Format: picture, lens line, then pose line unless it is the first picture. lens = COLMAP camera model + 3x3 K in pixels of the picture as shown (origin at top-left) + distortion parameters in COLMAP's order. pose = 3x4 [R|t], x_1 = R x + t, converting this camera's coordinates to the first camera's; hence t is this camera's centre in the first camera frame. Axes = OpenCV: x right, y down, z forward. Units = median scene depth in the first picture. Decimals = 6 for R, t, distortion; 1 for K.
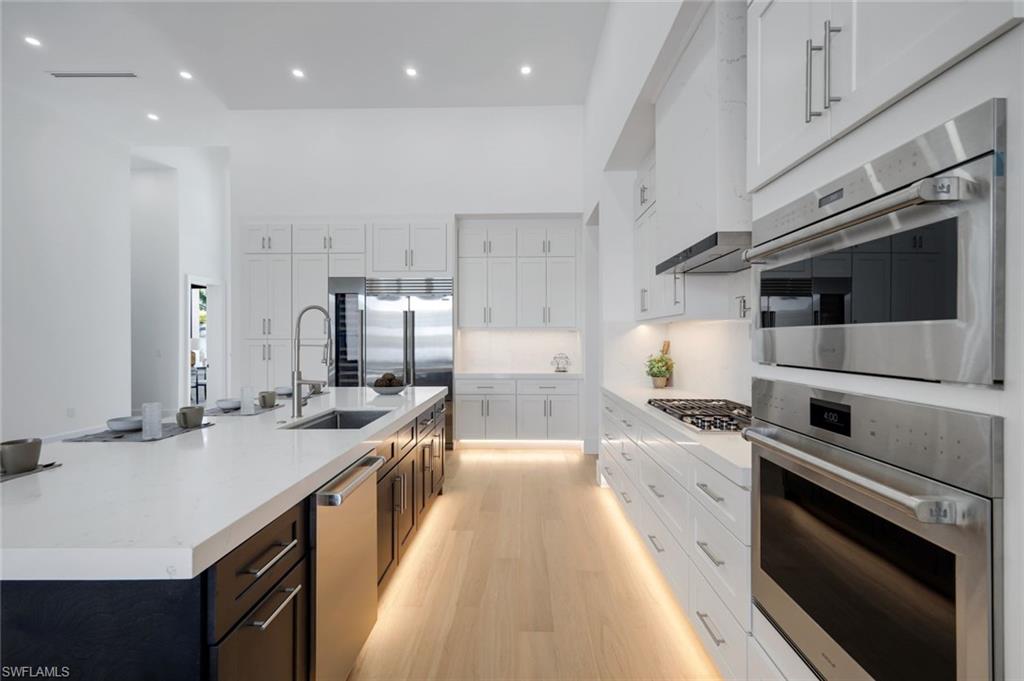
lens RADIAL K [[464.5, 0, 511.7], [0, 464.5, 337.7], [0, 0, 1]] dist [0.008880, 0.000351]
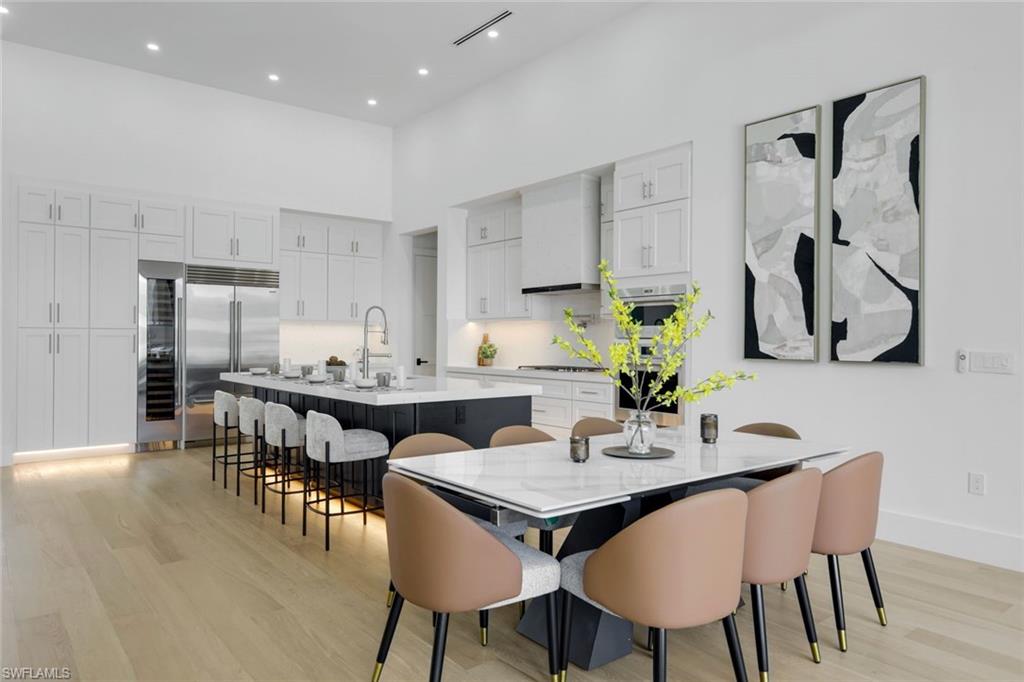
lens RADIAL K [[672.5, 0, 513.5], [0, 672.5, 336.8], [0, 0, 1]] dist [0.014089, 0.000450]
pose [[0.762507, 0.008804, 0.646920, -0.693429], [-0.008103, 0.999959, -0.004057, 0.017384], [-0.646929, -0.002149, 0.762547, -0.459391]]
